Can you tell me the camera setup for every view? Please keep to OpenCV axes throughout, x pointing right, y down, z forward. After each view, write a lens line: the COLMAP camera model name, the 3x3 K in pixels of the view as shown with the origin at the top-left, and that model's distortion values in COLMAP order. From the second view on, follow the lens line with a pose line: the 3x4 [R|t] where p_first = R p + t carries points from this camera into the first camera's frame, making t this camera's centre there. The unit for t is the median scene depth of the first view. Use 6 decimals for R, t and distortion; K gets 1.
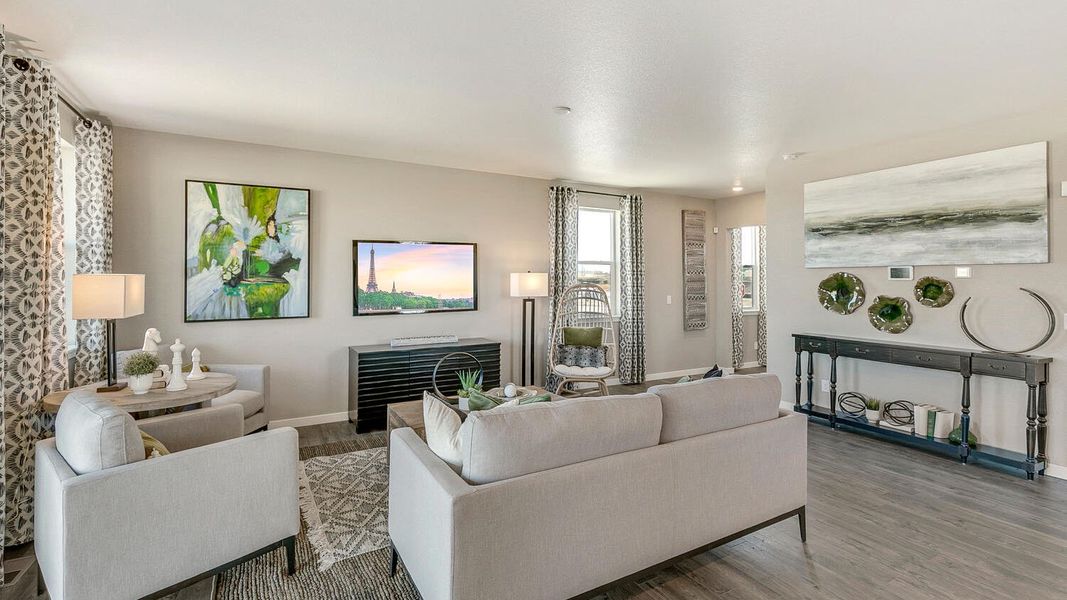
lens RADIAL K [[490.0, 0, 533.0], [0, 490.0, 276.7], [0, 0, 1]] dist [0.010118, -0.002241]
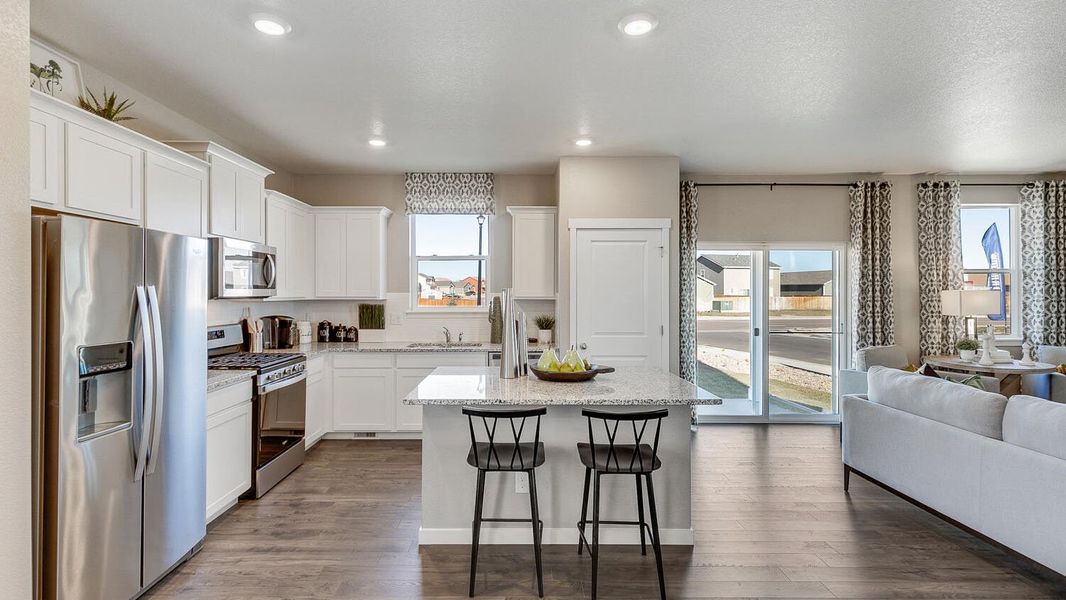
lens RADIAL K [[489.5, 0, 517.1], [0, 489.5, 291.9], [0, 0, 1]] dist [0.010118, -0.002241]
pose [[-0.493290, -0.002326, -0.869862, 0.867660], [0.006959, 0.999954, -0.006621, 0.000743], [0.869837, -0.009319, -0.493251, 0.319762]]
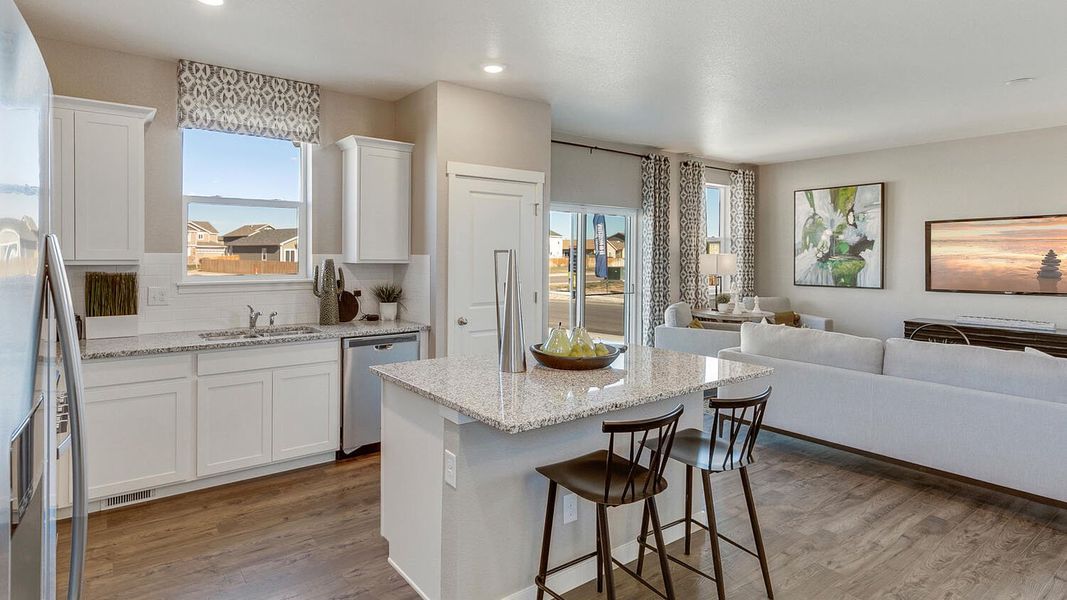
lens RADIAL K [[550.7, 0, 482.9], [0, 550.7, 260.2], [0, 0, 1]] dist [0.011117, -0.001449]
pose [[0.094776, 0.009749, -0.995451, 0.839119], [0.002517, 0.999947, 0.010032, -0.003714], [0.995495, -0.003456, 0.094746, -0.106272]]
